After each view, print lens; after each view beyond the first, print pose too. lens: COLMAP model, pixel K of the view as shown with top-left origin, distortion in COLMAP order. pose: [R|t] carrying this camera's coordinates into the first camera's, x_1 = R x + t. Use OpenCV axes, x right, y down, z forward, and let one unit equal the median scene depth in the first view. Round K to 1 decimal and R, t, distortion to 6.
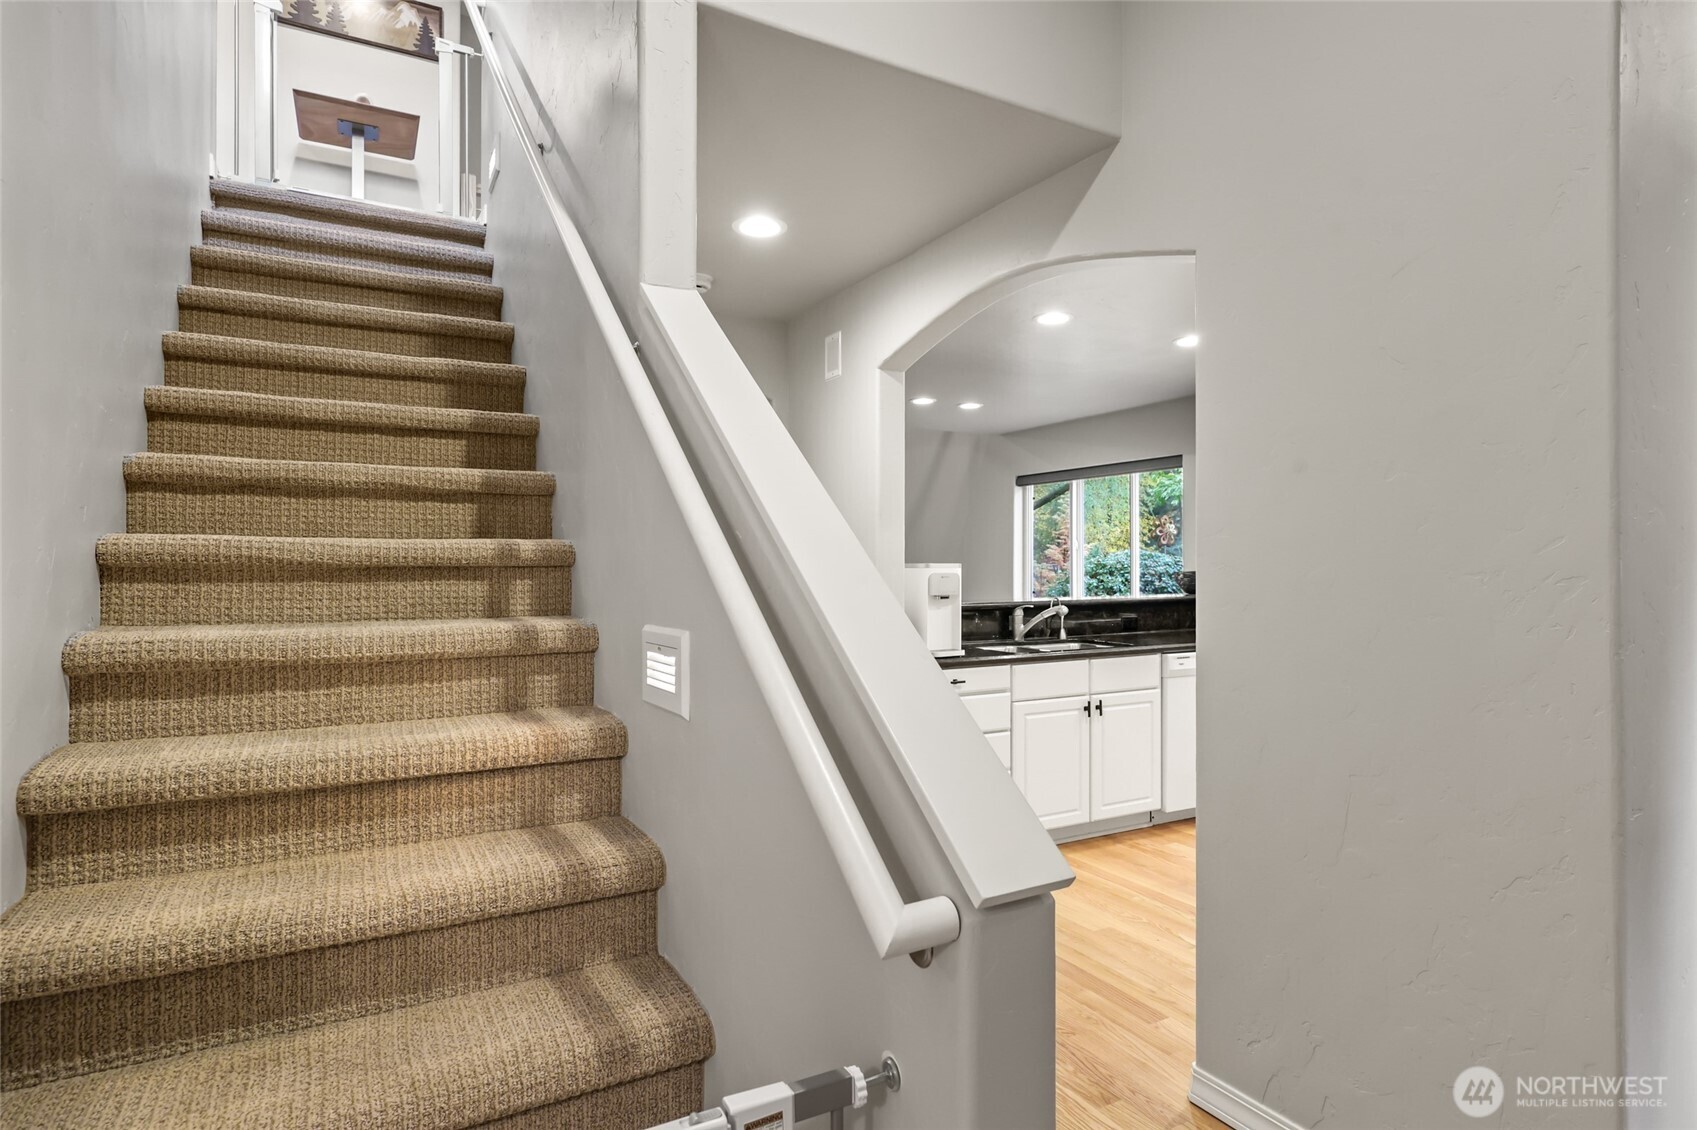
lens RADIAL K [[911.7, 0, 844.6], [0, 911.7, 563.3], [0, 0, 1]] dist [0.004126, 0.000048]
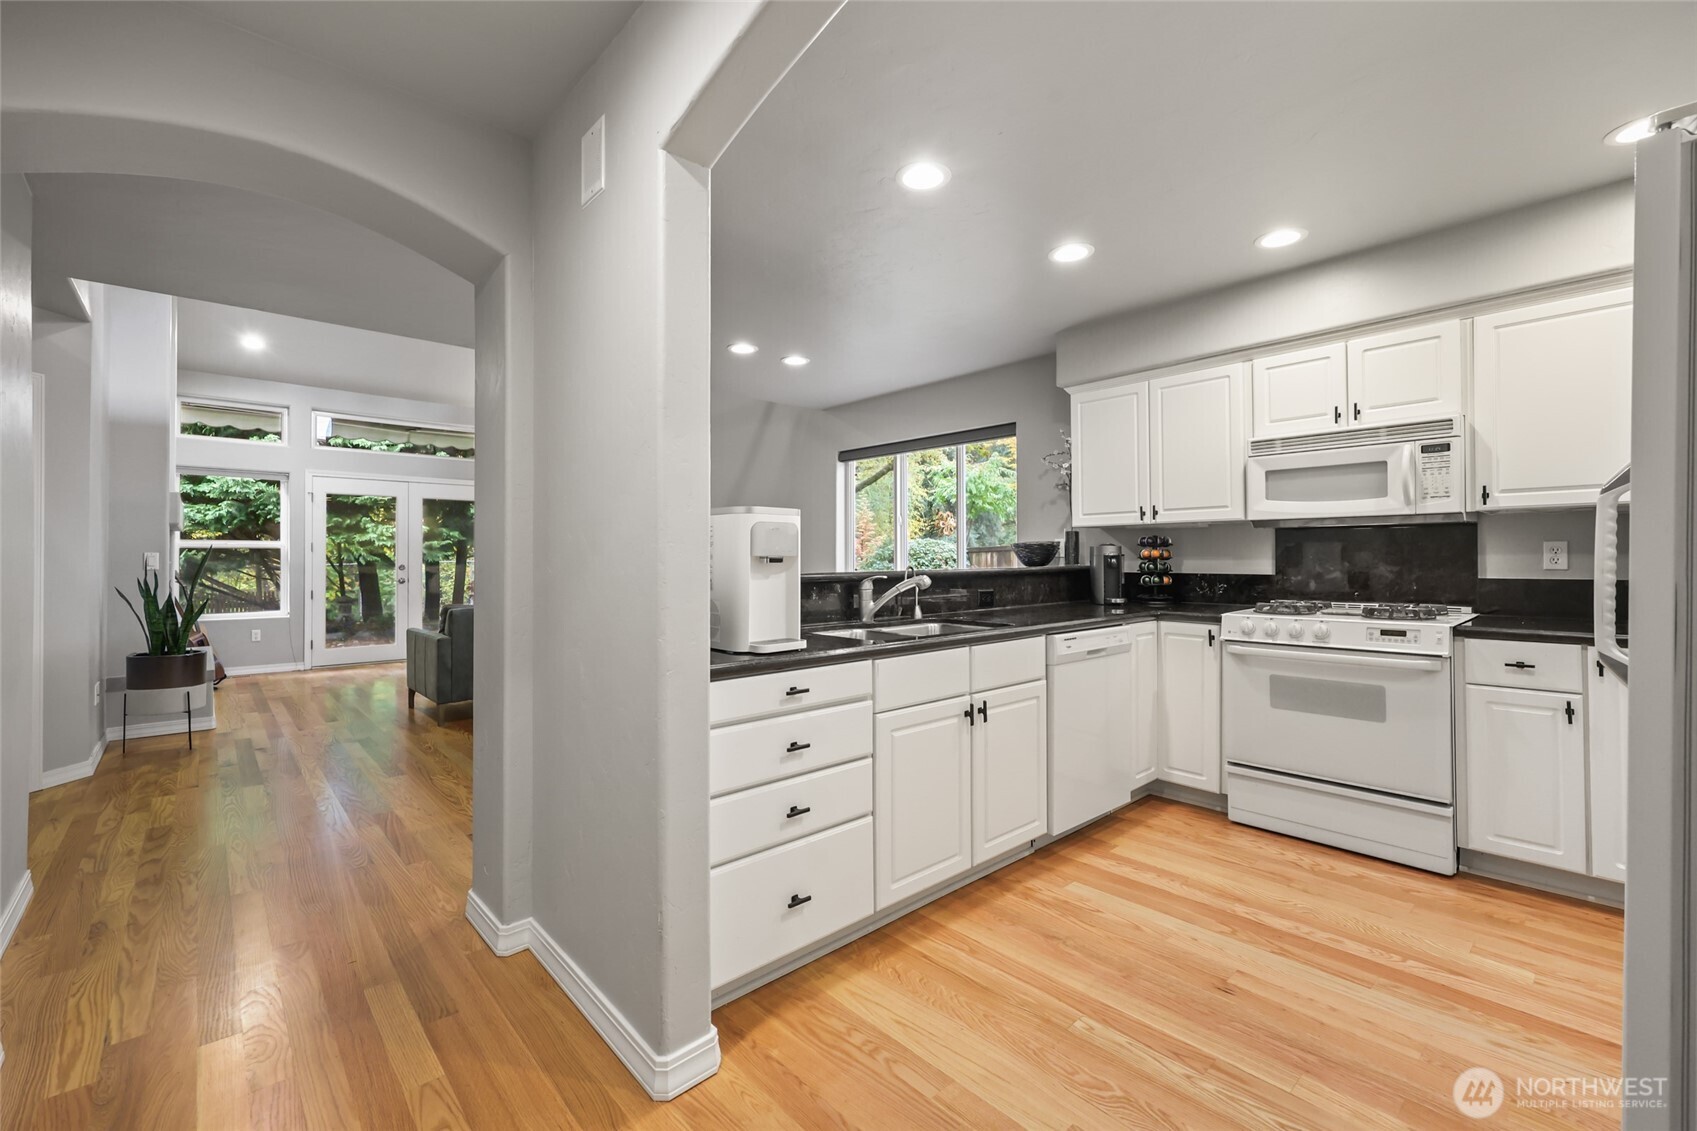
lens RADIAL K [[698.1, 0, 852.0], [0, 698.1, 558.7], [0, 0, 1]] dist [0.001986, -0.000403]
pose [[0.971224, -0.000180, 0.238169, 0.039054], [0.000087, 1.000000, 0.000399, 0.032549], [-0.238169, -0.000367, 0.971224, 0.450733]]
